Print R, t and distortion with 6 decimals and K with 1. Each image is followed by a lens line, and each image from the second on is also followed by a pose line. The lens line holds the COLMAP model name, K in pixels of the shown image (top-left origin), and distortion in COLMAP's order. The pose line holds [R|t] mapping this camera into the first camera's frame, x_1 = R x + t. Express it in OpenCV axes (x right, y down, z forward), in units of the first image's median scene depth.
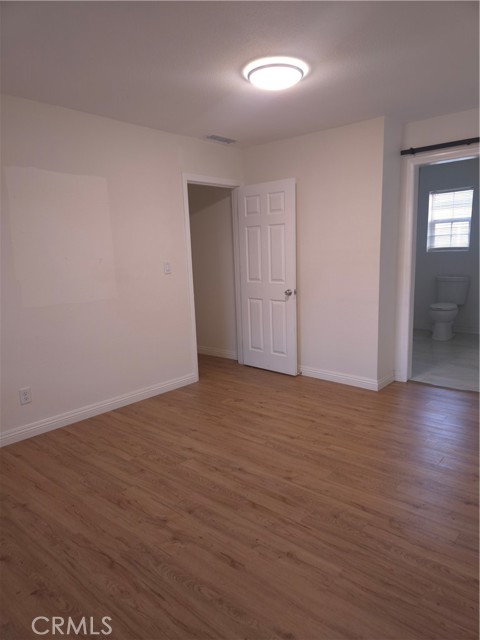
lens RADIAL K [[422.4, 0, 244.8], [0, 422.4, 322.4], [0, 0, 1]] dist [0.084344, -0.080963]
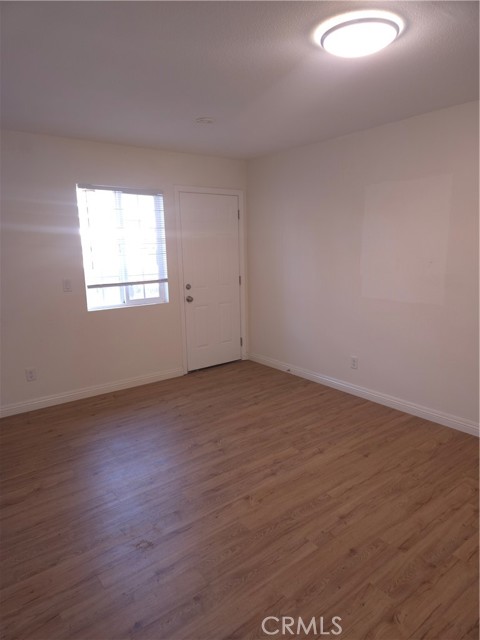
lens RADIAL K [[422.4, 0, 244.8], [0, 422.4, 322.4], [0, 0, 1]] dist [0.084344, -0.080963]
pose [[-0.179817, 0.220282, -0.958719, 0.880845], [-0.143676, 0.958272, 0.247127, -0.251932], [0.973151, 0.182182, -0.140664, 0.955029]]
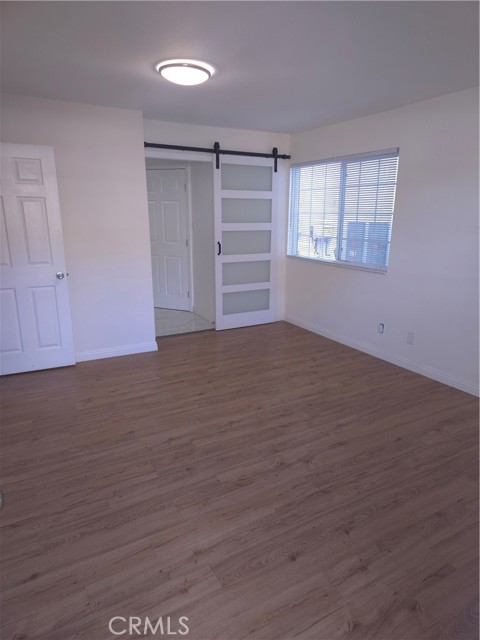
lens RADIAL K [[422.4, 0, 244.8], [0, 422.4, 322.4], [0, 0, 1]] dist [0.084344, -0.080963]
pose [[0.337252, -0.210234, 0.917640, -0.968165], [0.141916, 0.974960, 0.171209, -0.117900], [-0.930656, 0.072487, 0.358642, 0.491459]]
